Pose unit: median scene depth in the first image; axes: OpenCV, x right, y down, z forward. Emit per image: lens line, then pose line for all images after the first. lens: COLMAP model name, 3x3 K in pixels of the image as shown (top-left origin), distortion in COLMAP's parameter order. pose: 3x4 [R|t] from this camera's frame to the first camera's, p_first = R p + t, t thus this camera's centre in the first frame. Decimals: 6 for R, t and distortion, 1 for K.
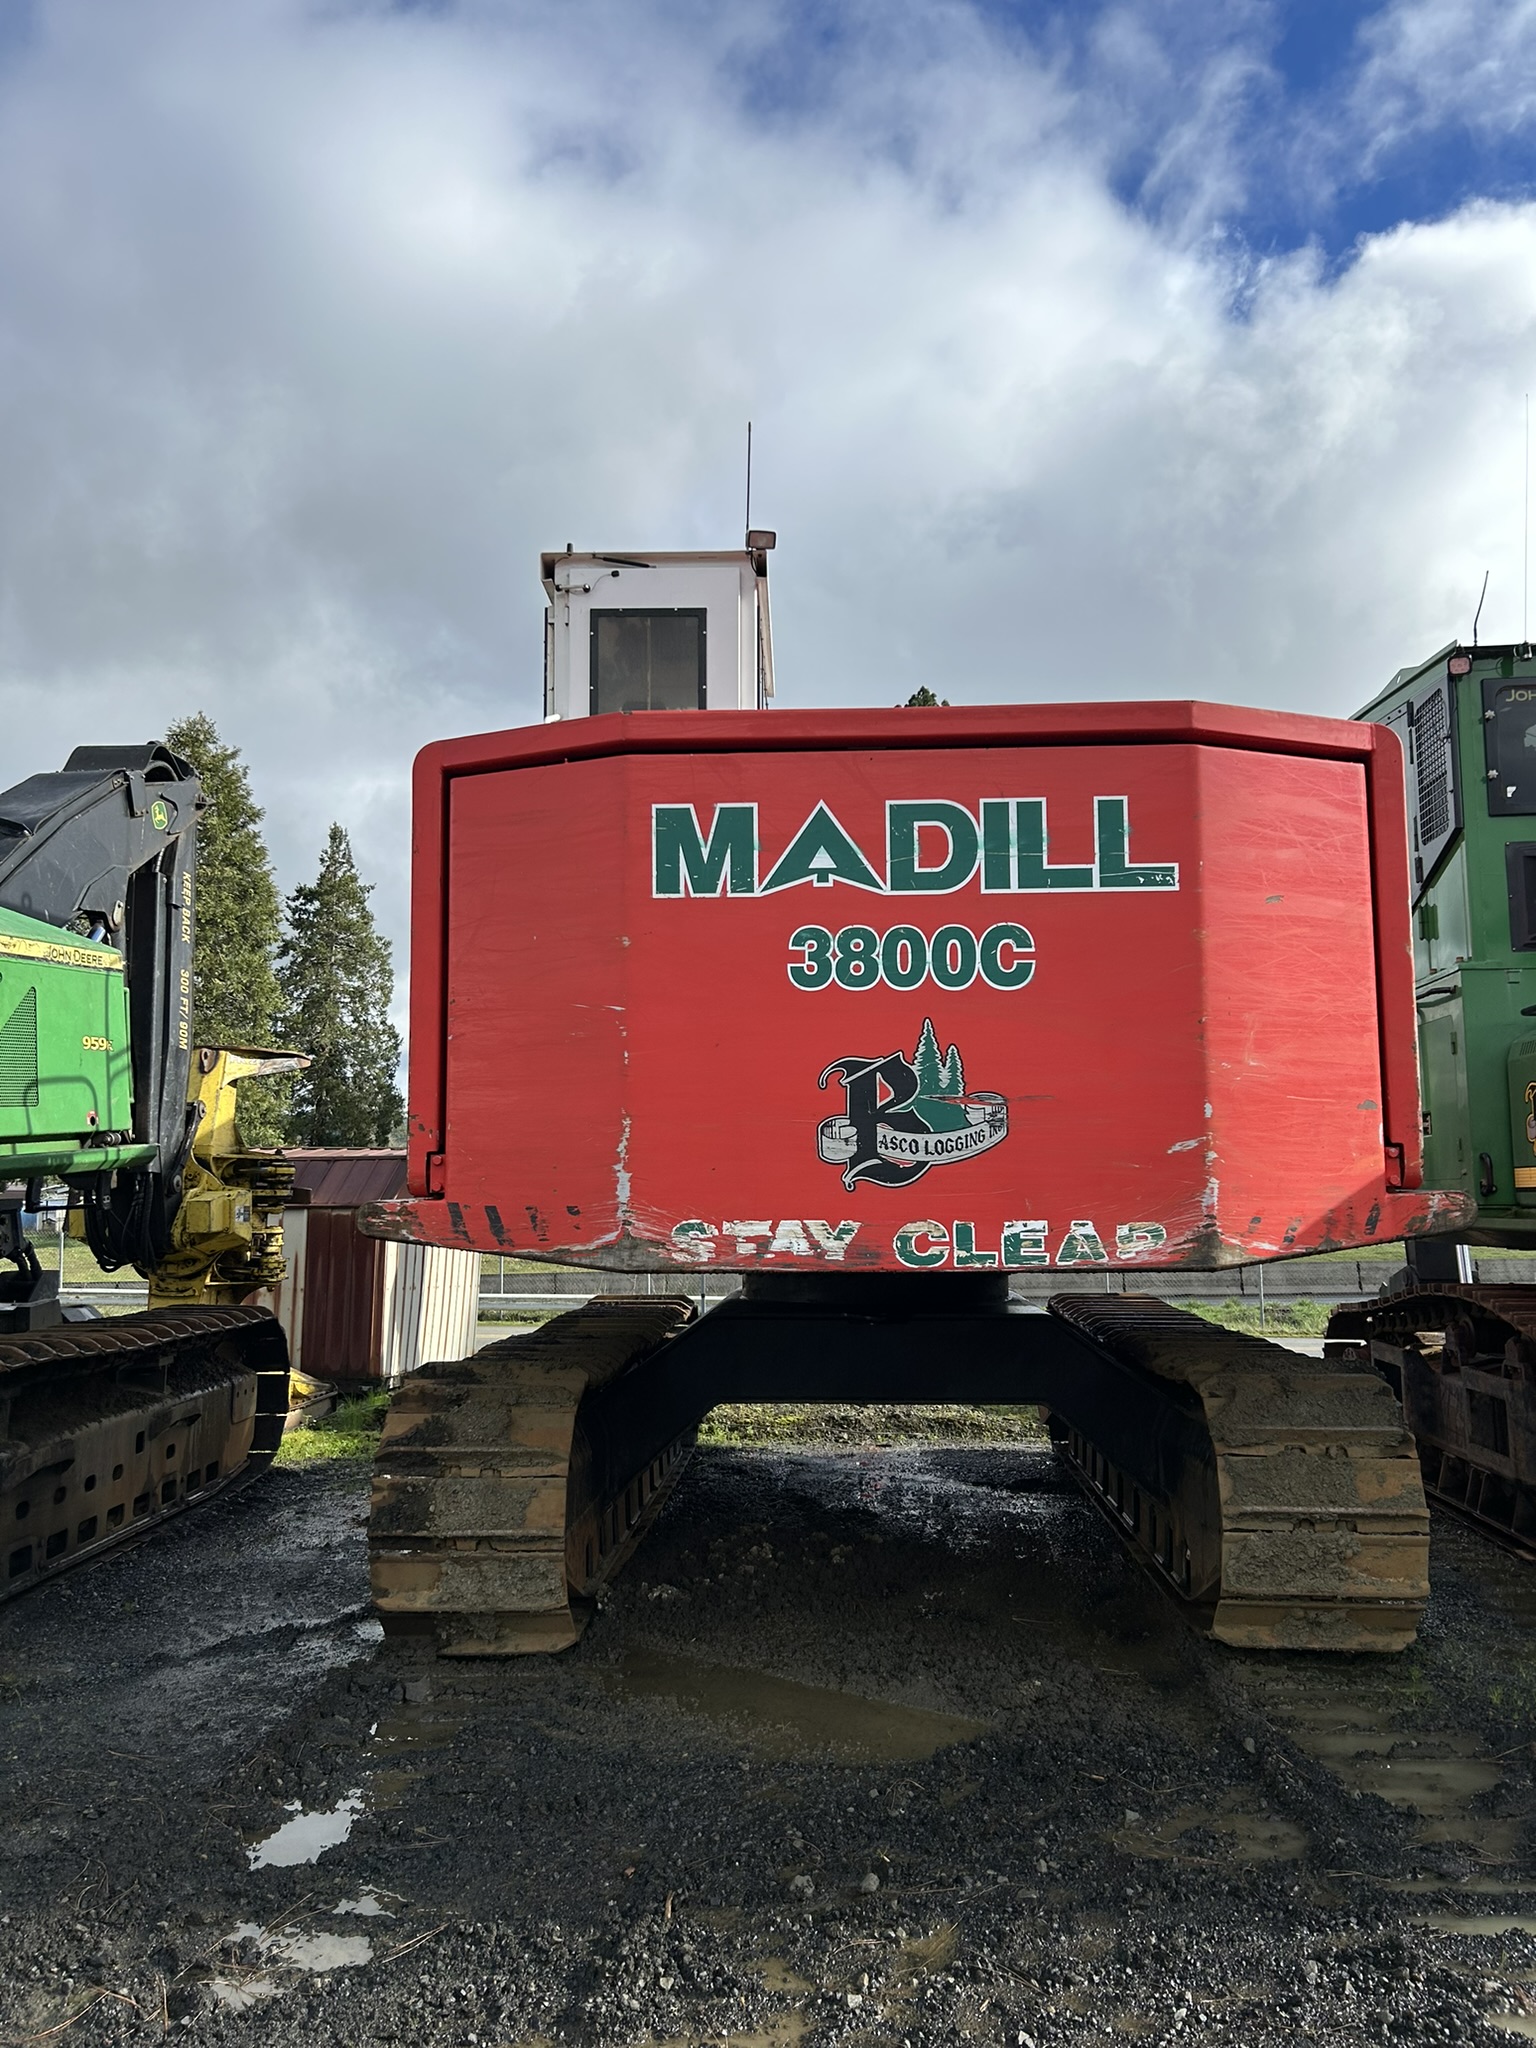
lens RADIAL K [[1521.4, 0, 742.9], [0, 1521.4, 1022.8], [0, 0, 1]] dist [0.091707, -0.121618]
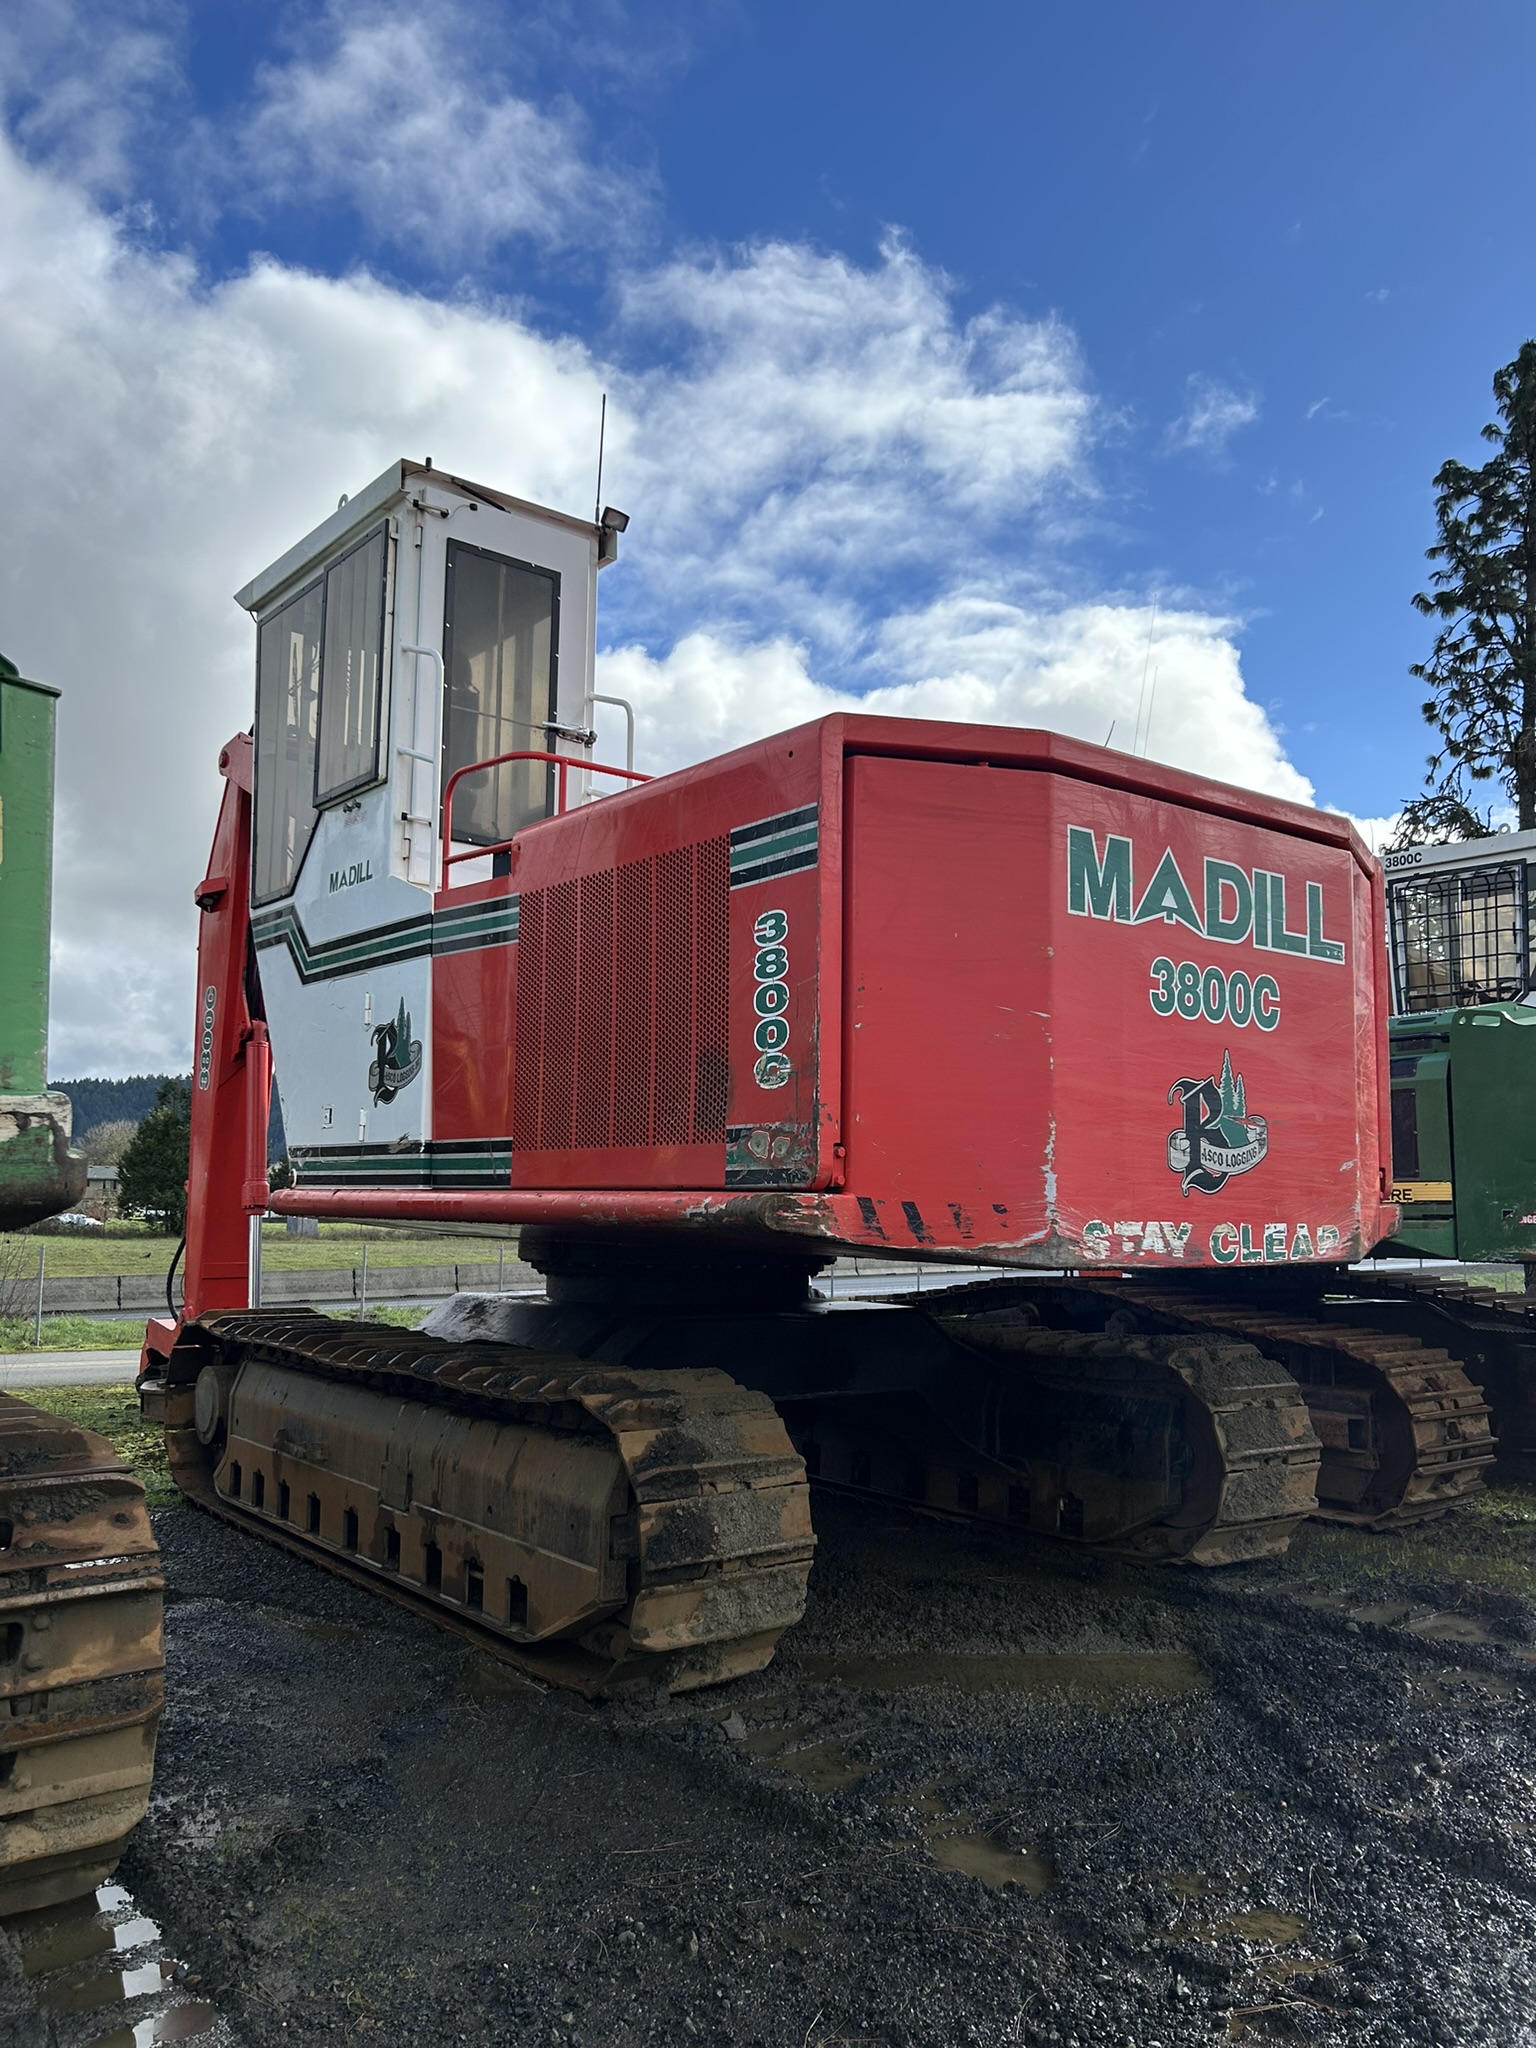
lens RADIAL K [[1521.4, 0, 742.9], [0, 1521.4, 1022.8], [0, 0, 1]] dist [0.091707, -0.121618]
pose [[0.769389, 0.092007, 0.632120, -0.898525], [-0.090279, 0.995302, -0.034986, 0.050992], [-0.632369, -0.030150, 0.774081, 0.326311]]
